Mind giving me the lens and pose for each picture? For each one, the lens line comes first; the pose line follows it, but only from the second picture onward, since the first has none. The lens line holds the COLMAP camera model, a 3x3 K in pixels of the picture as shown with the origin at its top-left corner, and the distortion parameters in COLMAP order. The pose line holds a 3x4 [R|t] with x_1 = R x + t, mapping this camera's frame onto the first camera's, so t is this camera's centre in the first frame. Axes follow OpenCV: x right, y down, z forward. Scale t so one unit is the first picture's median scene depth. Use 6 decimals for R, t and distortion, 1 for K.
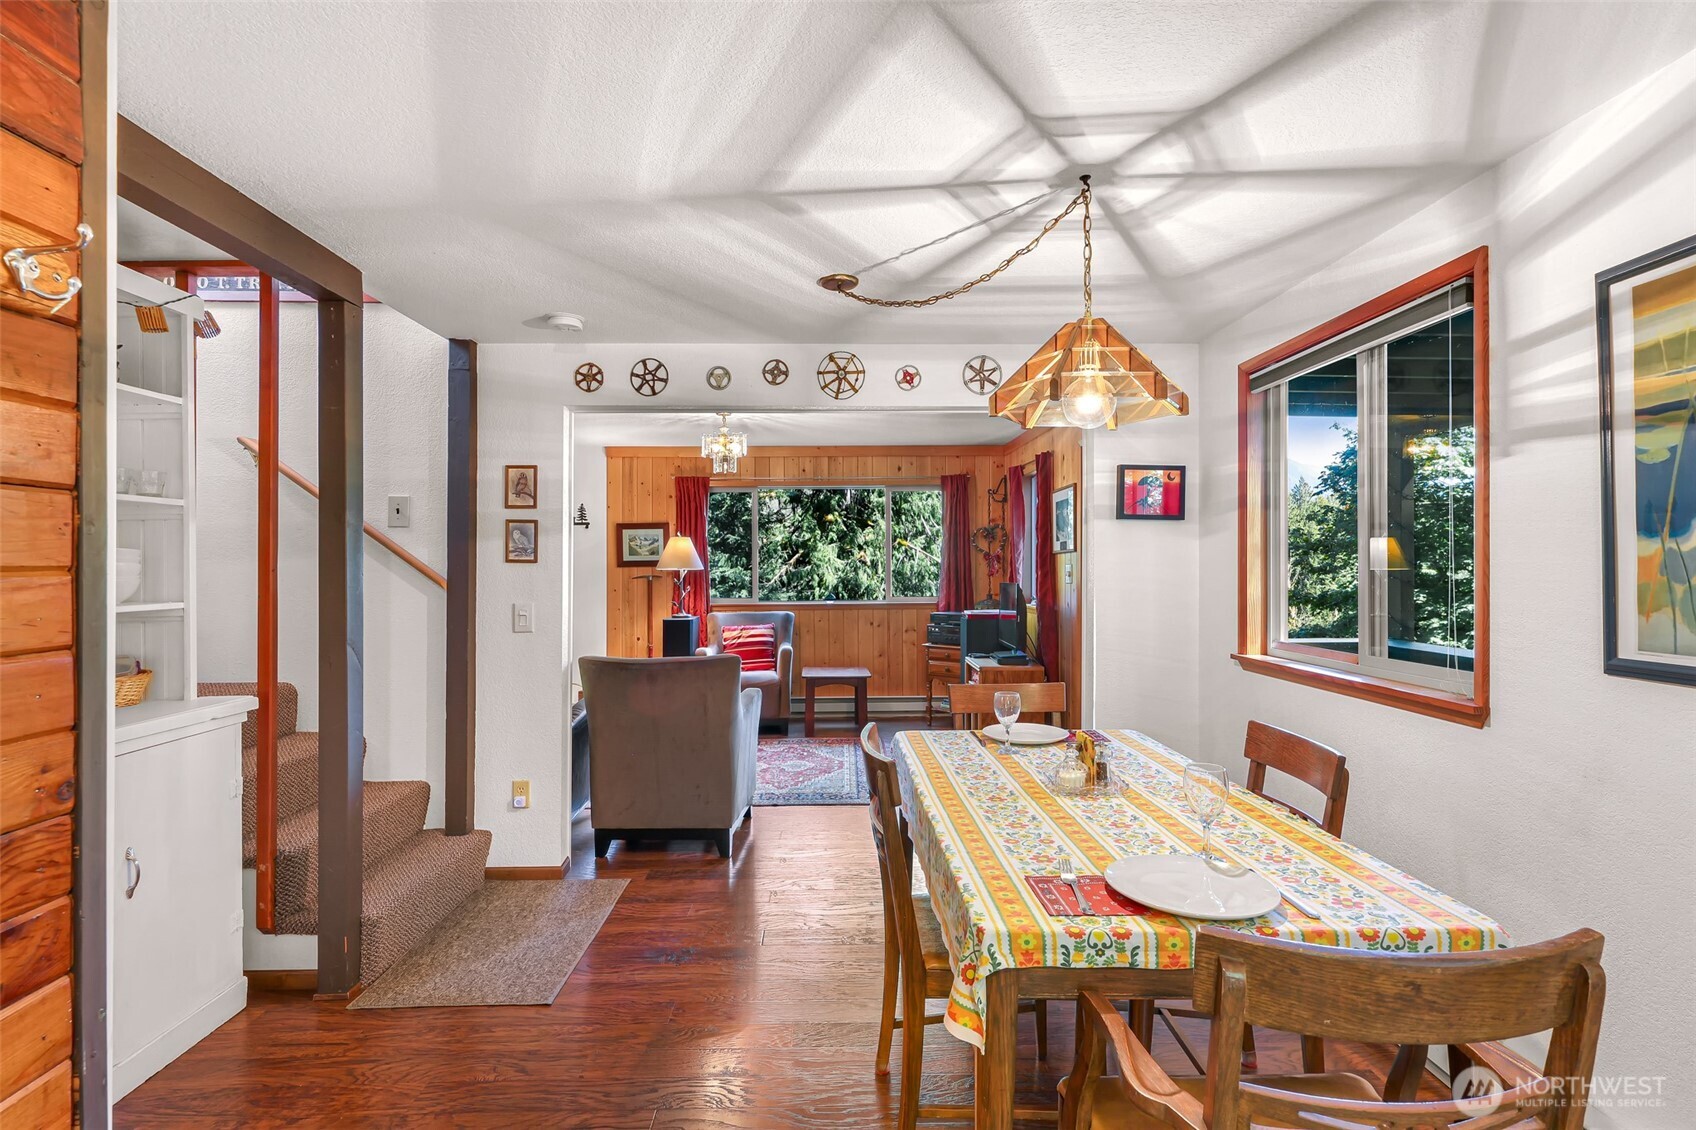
lens RADIAL K [[846.1, 0, 848.0], [0, 846.1, 565.0], [0, 0, 1]] dist [-0.008825, -0.000037]
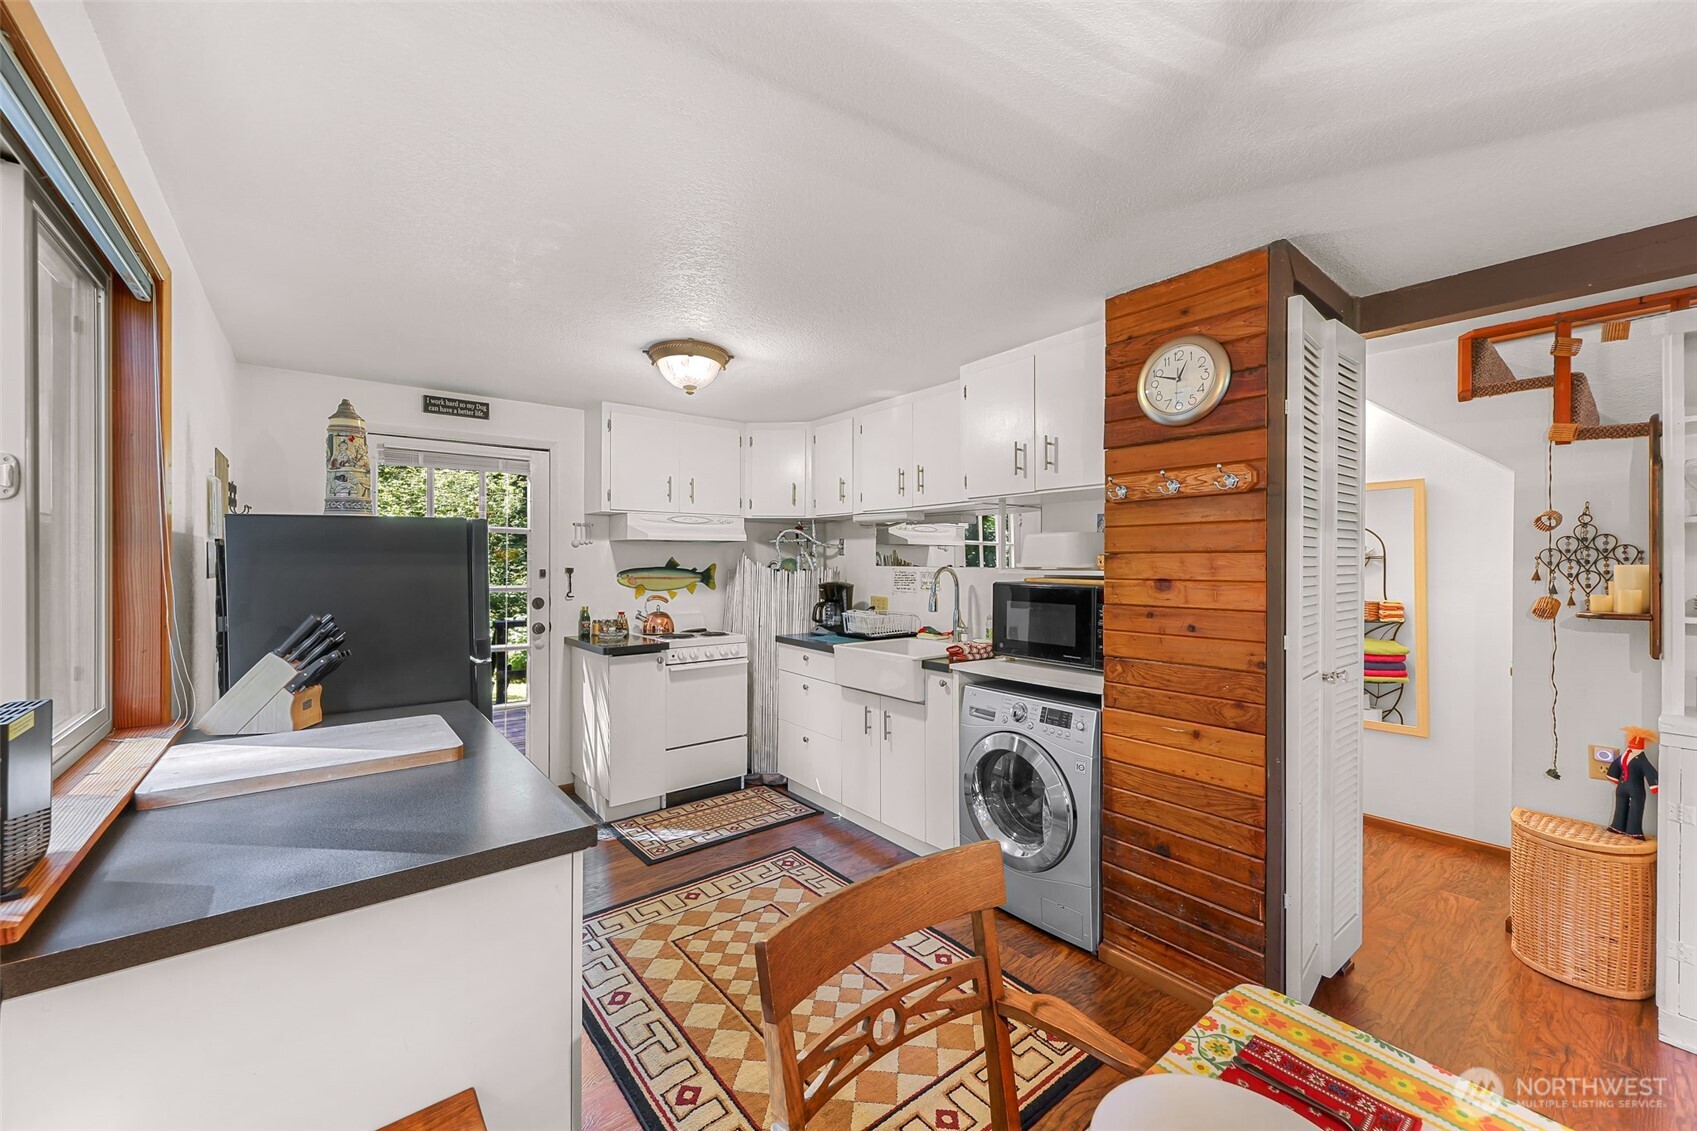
lens RADIAL K [[664.0, 0, 834.5], [0, 664.0, 560.3], [0, 0, 1]] dist [0.001551, -0.000011]
pose [[-0.806300, -0.000209, -0.591506, 0.343622], [-0.001289, 0.999998, 0.001403, -0.016239], [0.591505, 0.001894, -0.806299, 0.463877]]
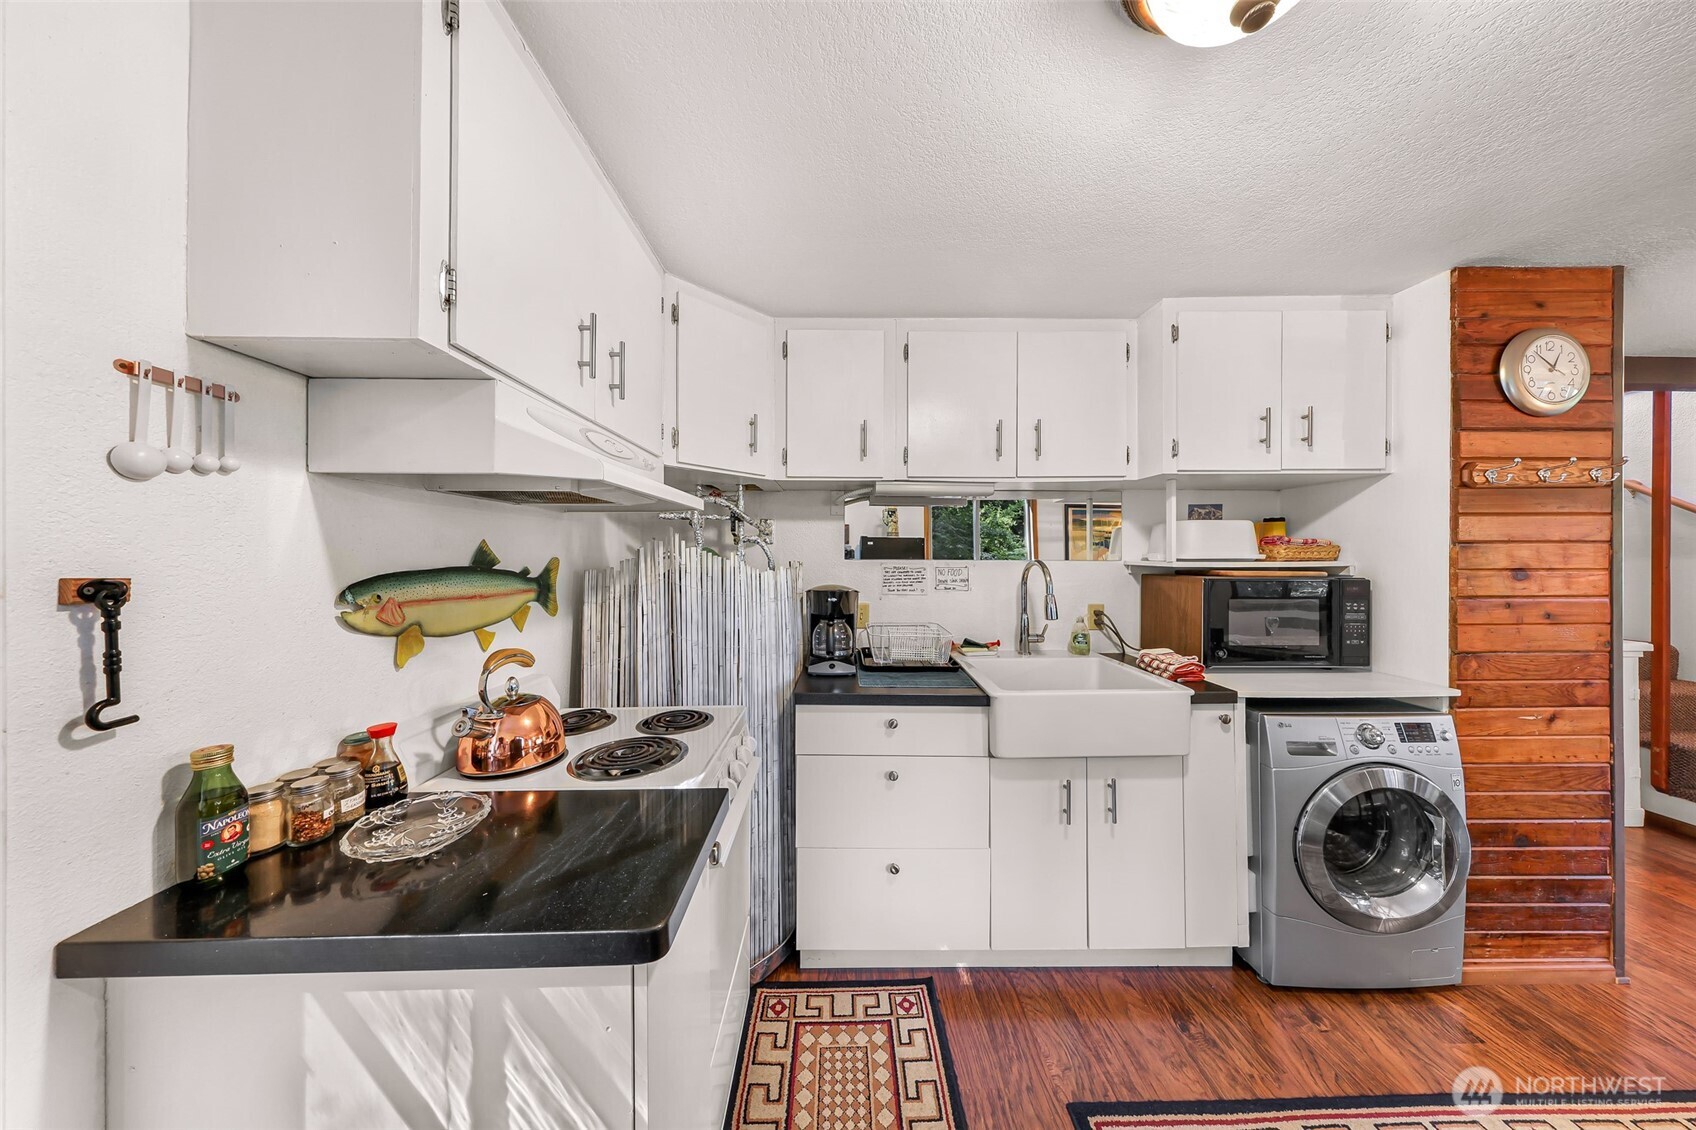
lens RADIAL K [[500.8, 0, 834.9], [0, 500.8, 556.9], [0, 0, 1]] dist [0.000581, 0.000067]
pose [[-0.013166, 0.001777, -0.999912, 0.212117], [-0.000927, 0.999998, 0.001789, -0.009588], [0.999913, 0.000950, -0.013164, -0.414509]]
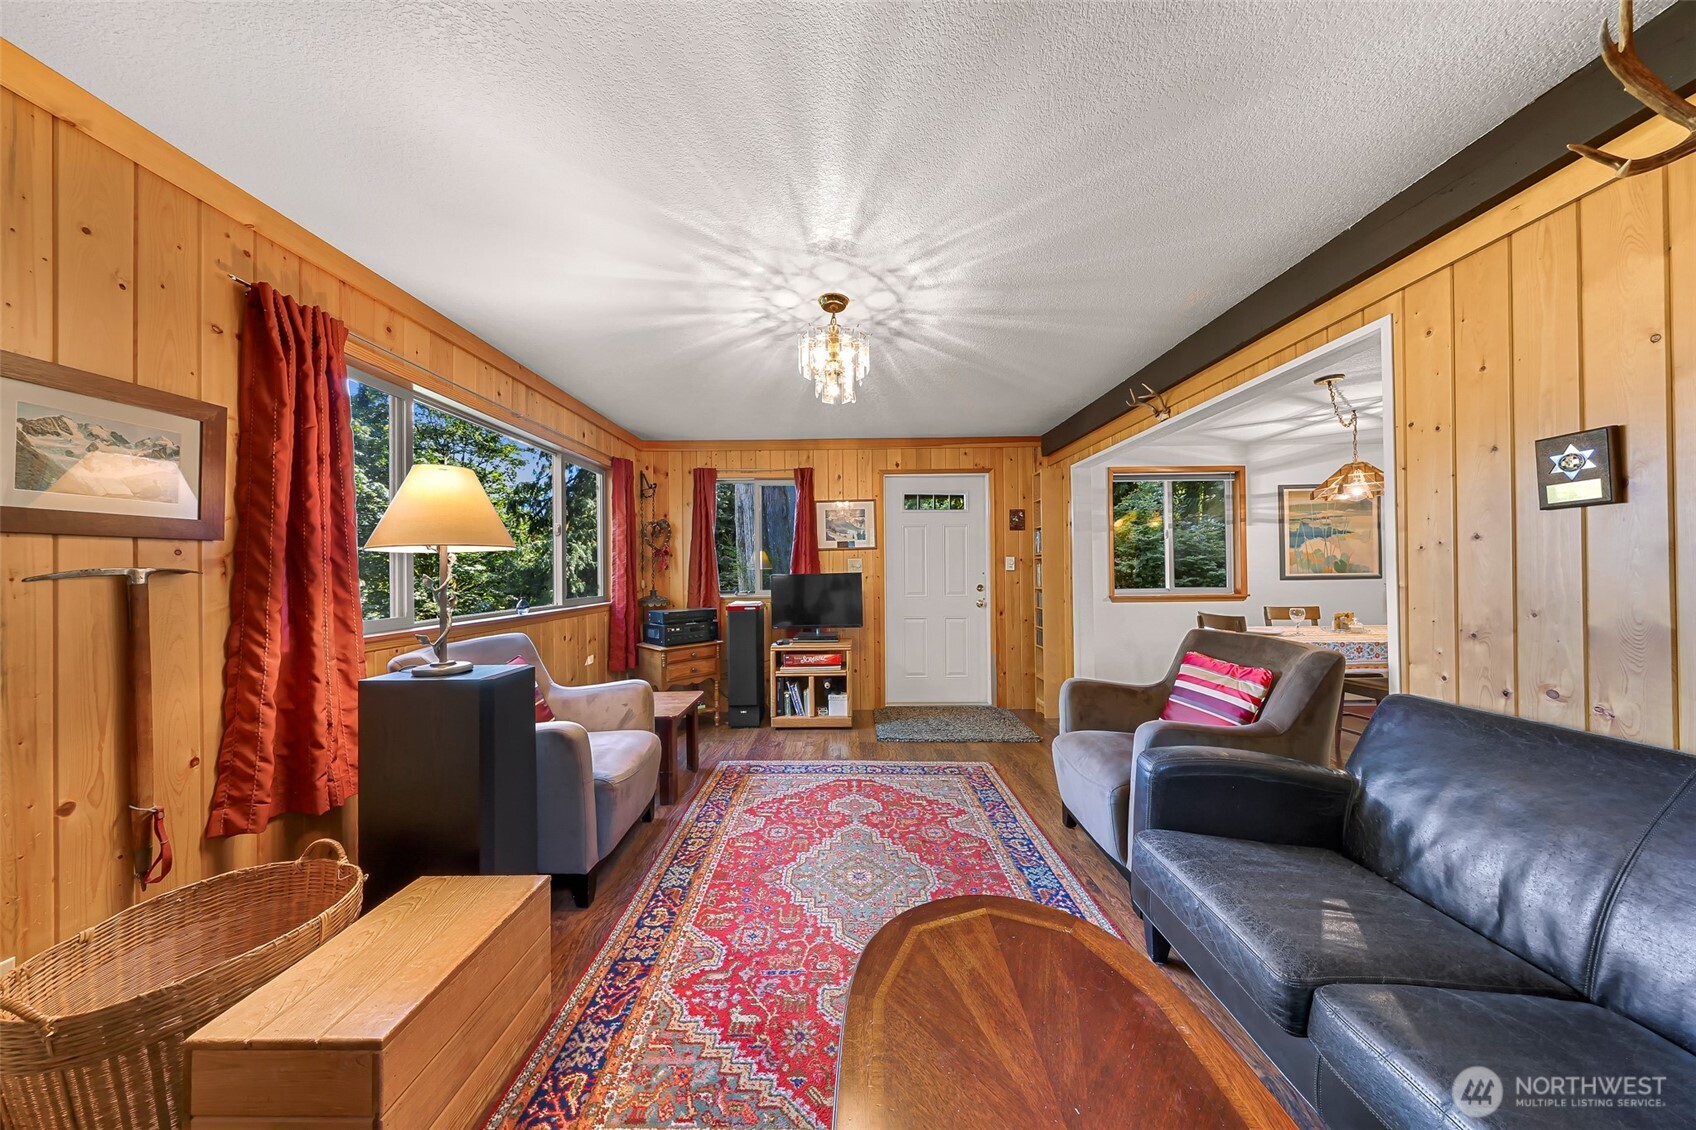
lens RADIAL K [[498.8, 0, 844.3], [0, 498.8, 570.2], [0, 0, 1]] dist [-0.000368, -0.000002]
pose [[0.032155, 0.006220, 0.999464, -0.784180], [0.011751, 0.999909, -0.006601, 0.032308], [-0.999414, 0.011957, 0.032079, 1.462429]]
